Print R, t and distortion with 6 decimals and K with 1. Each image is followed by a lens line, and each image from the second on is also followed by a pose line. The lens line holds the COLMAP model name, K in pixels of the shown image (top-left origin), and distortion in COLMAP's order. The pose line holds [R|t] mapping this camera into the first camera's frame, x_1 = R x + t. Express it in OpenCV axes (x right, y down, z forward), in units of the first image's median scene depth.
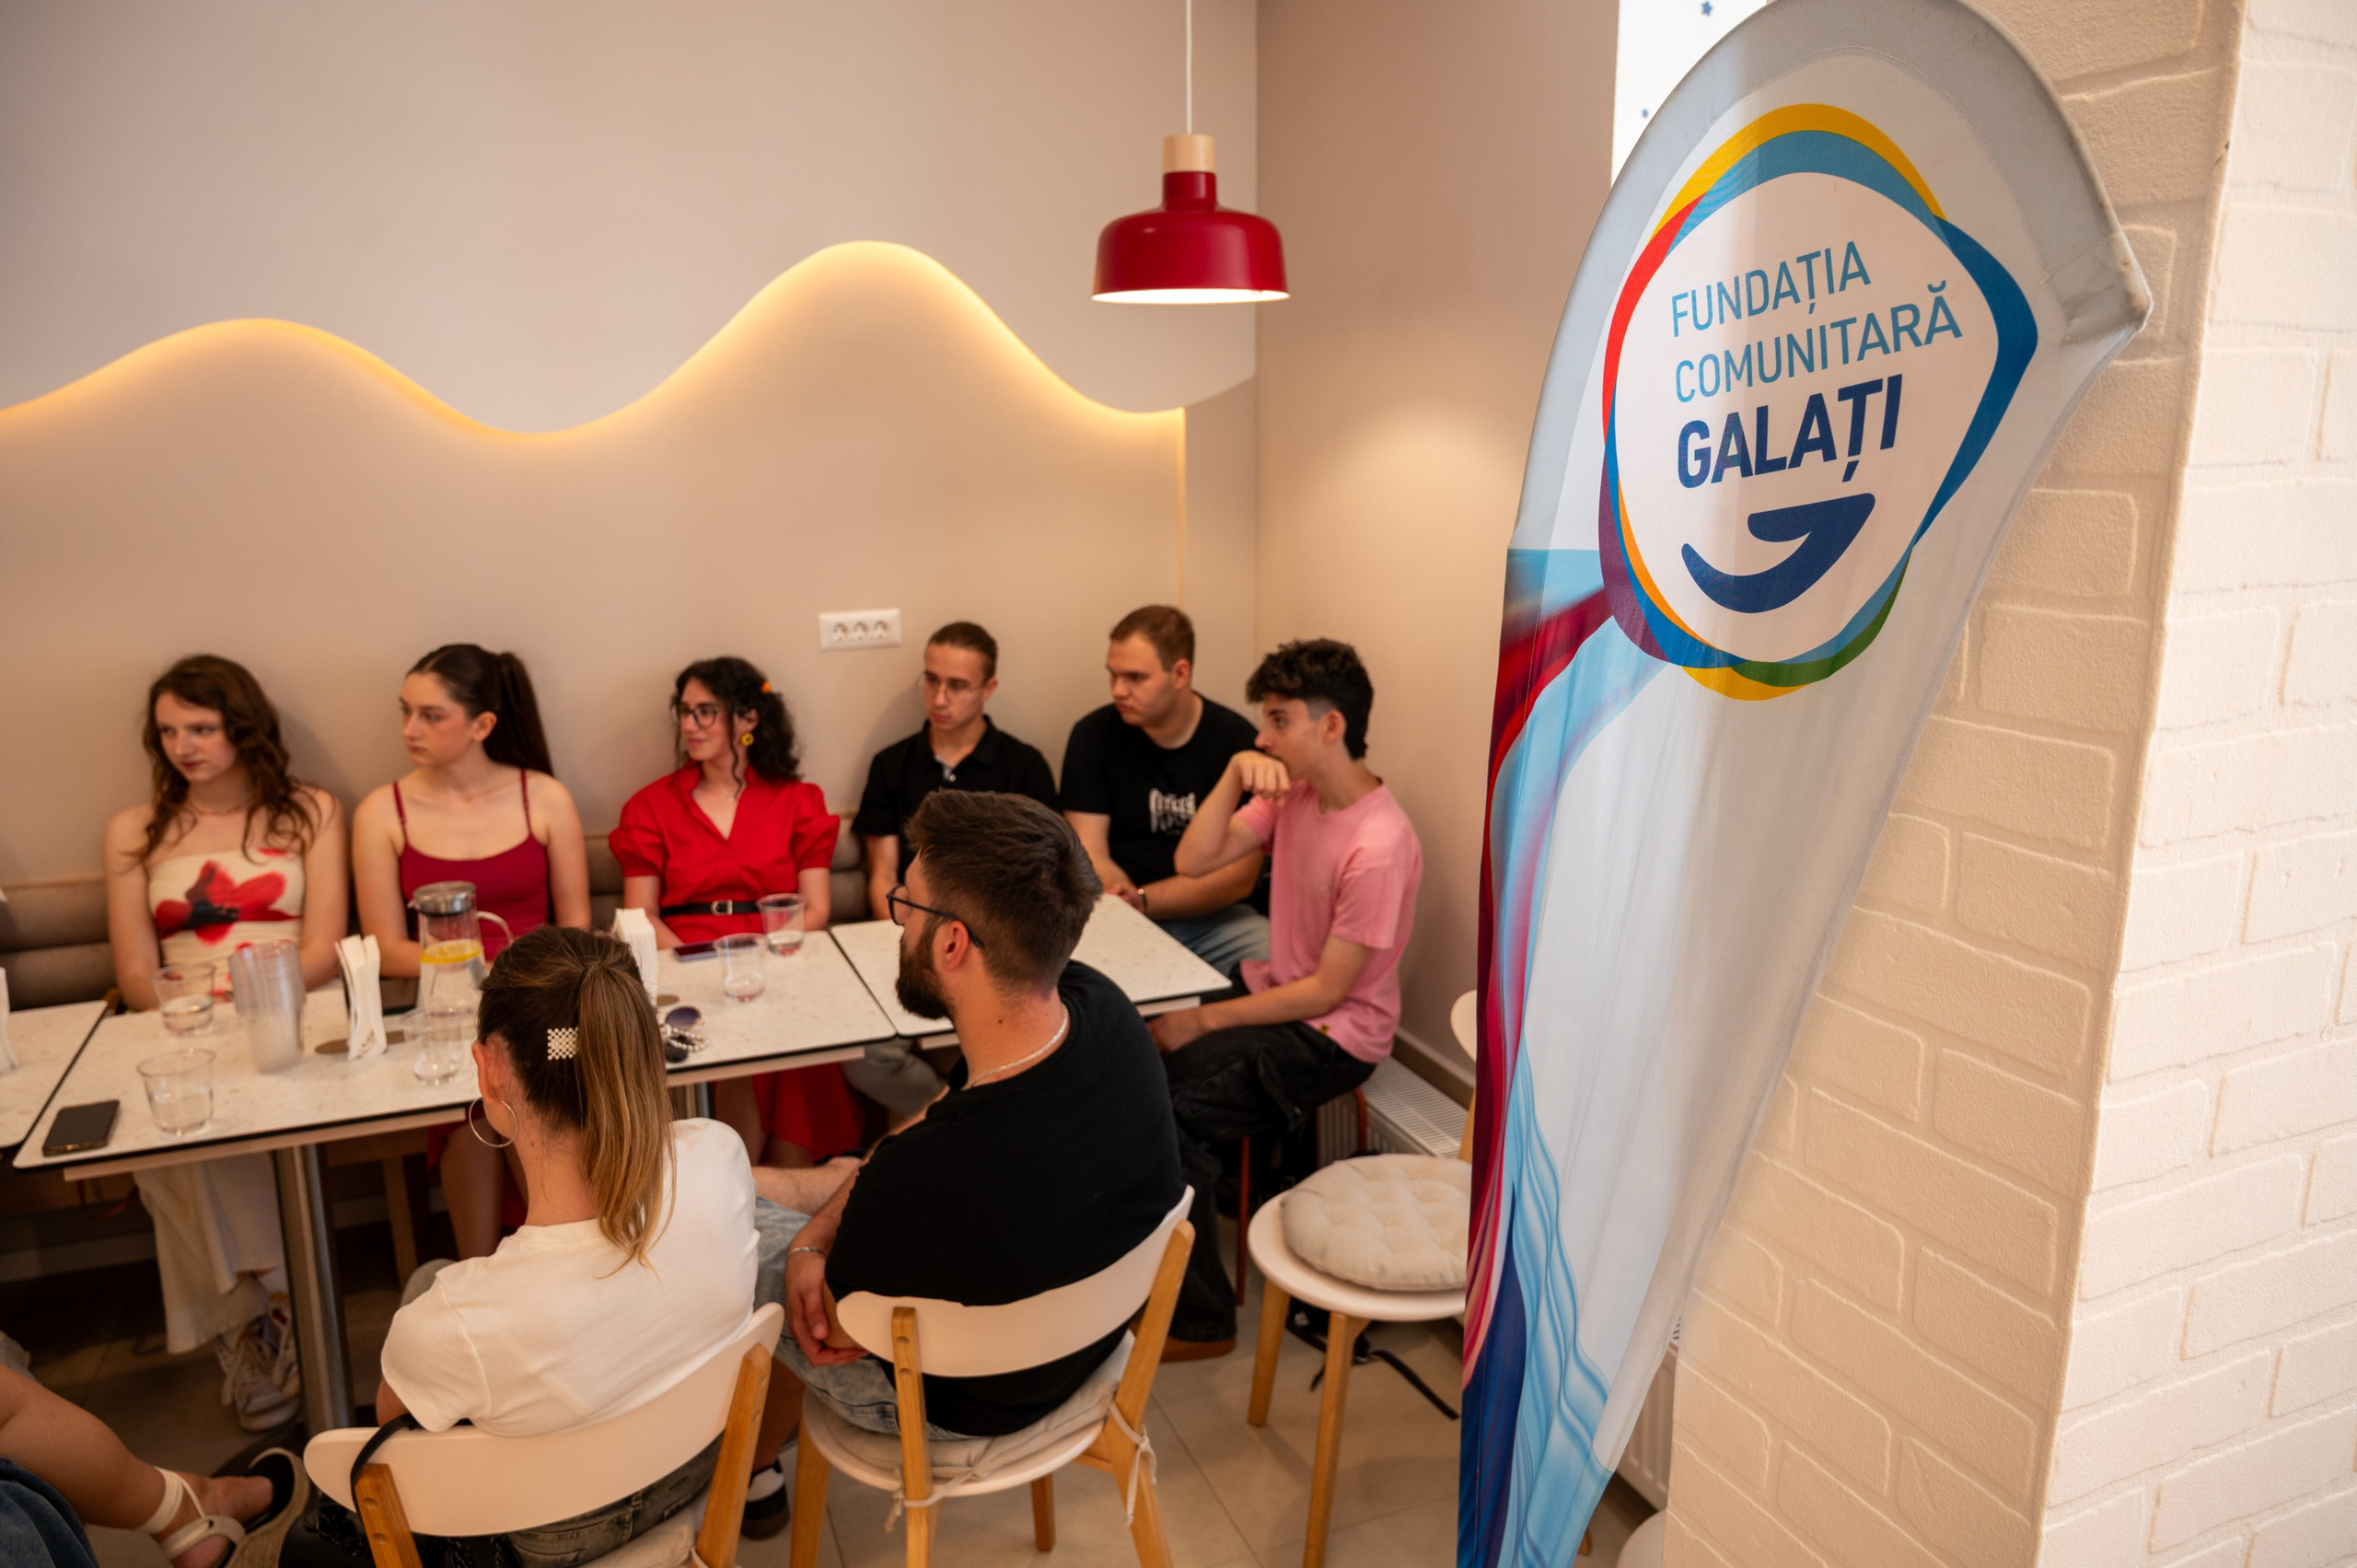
lens RADIAL K [[1573.8, 0, 1171.2], [0, 1573.8, 769.2], [0, 0, 1]] dist [-0.008334, 0.006198]
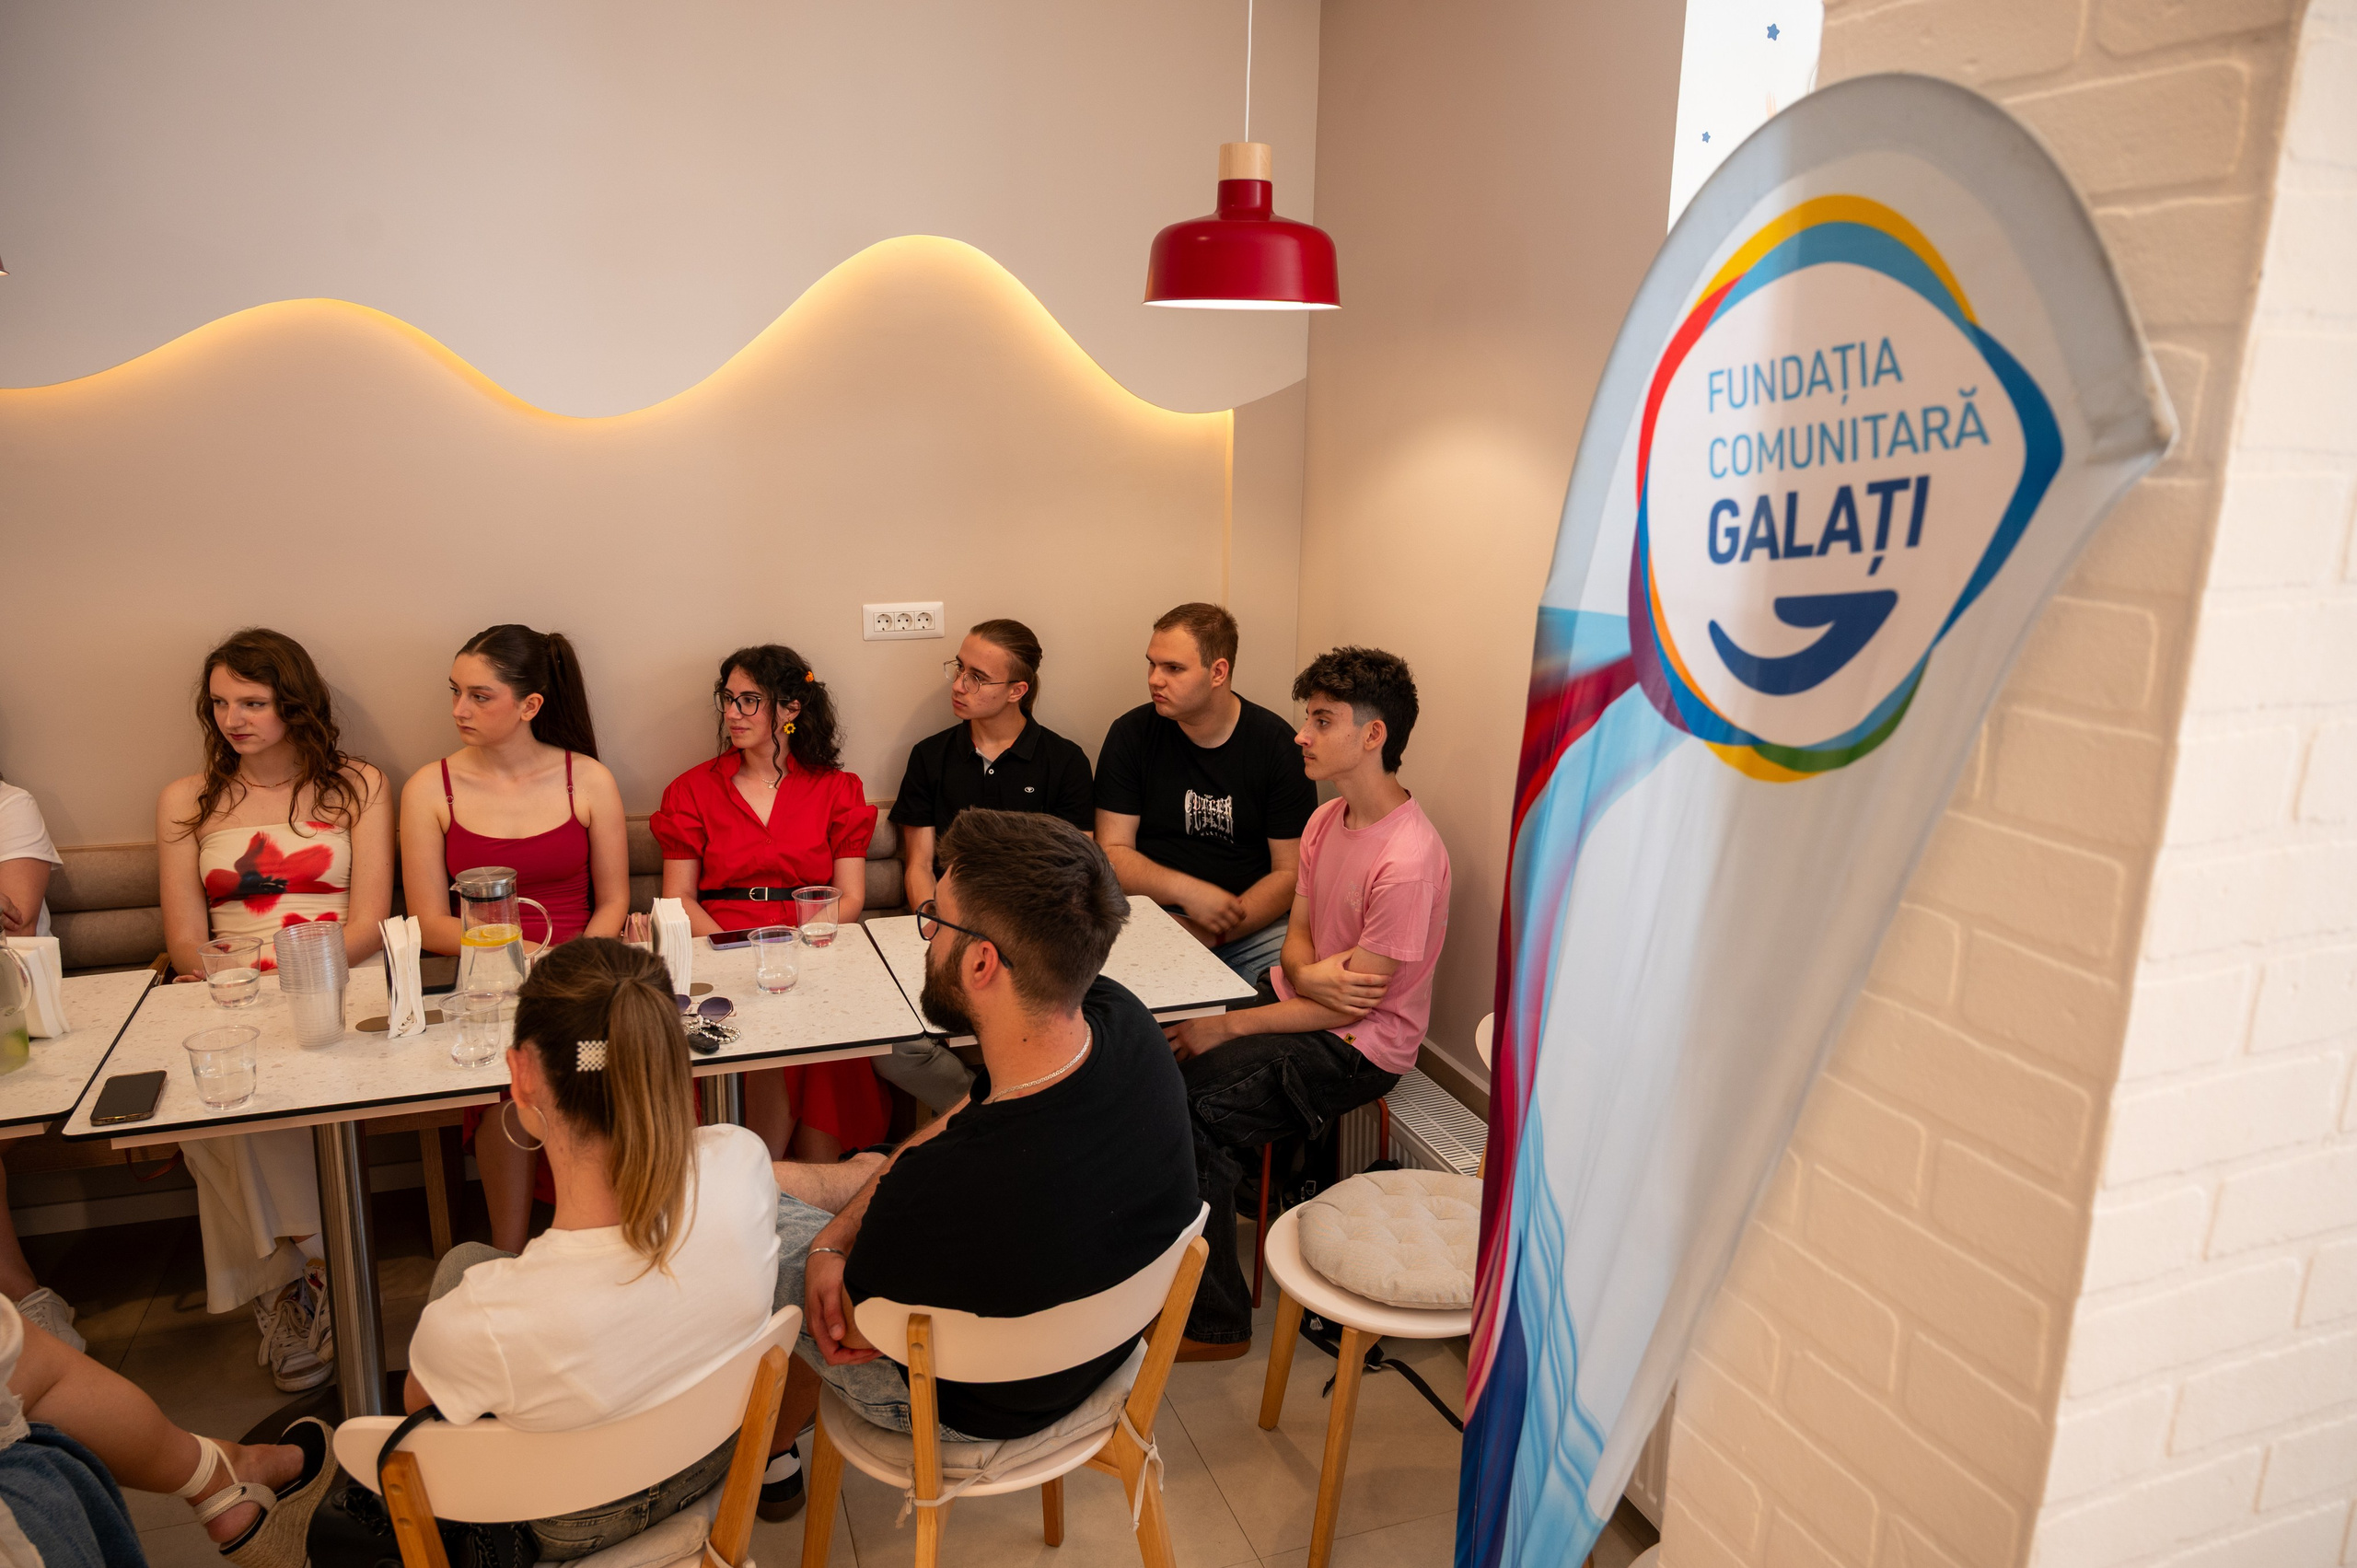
lens RADIAL K [[1573.8, 0, 1182.2], [0, 1573.8, 774.2], [0, 0, 1]] dist [-0.008334, 0.006198]
pose [[0.999168, 0.035481, -0.020134, 0.008431], [-0.035106, 0.999209, 0.018707, -0.034761], [0.020782, -0.017985, 0.999622, -0.008916]]
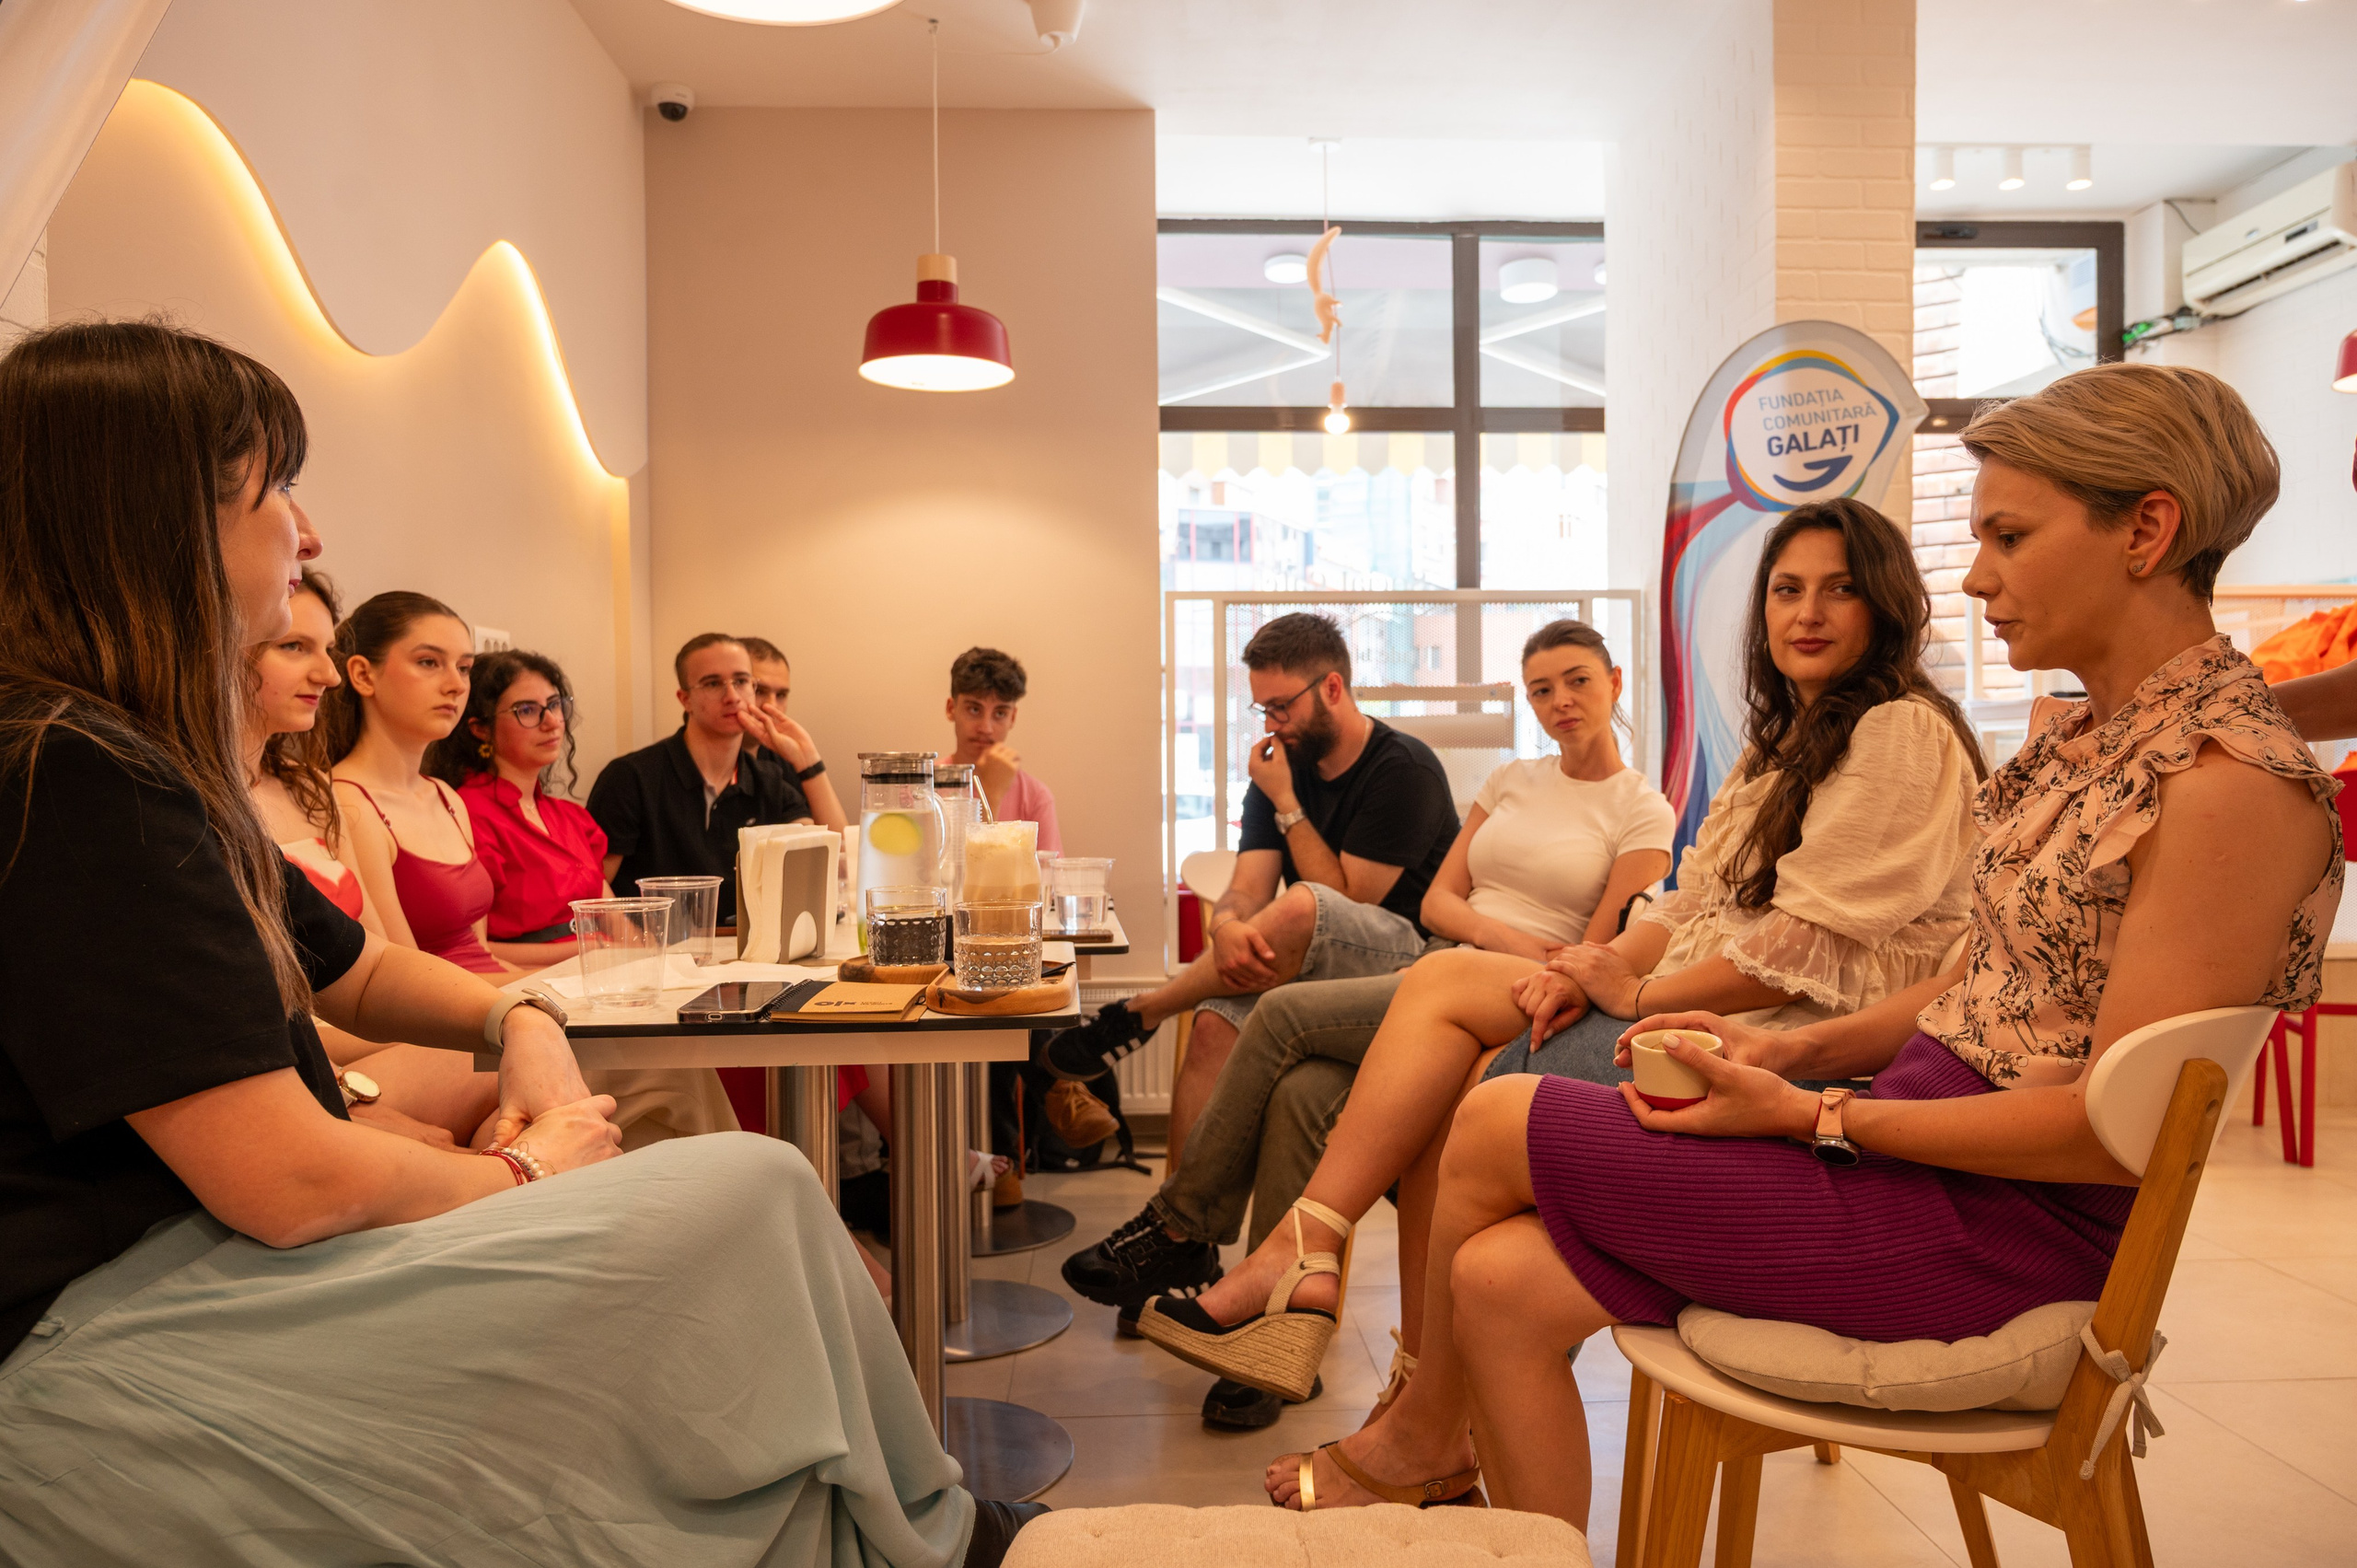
lens RADIAL K [[1573.8, 0, 1168.5], [0, 1573.8, 770.6], [0, 0, 1]] dist [-0.008334, 0.006198]
pose [[0.323329, -0.006383, 0.946265, -2.069078], [0.206766, 0.976291, -0.064064, 0.263448], [-0.923421, 0.216369, 0.316983, 0.846603]]
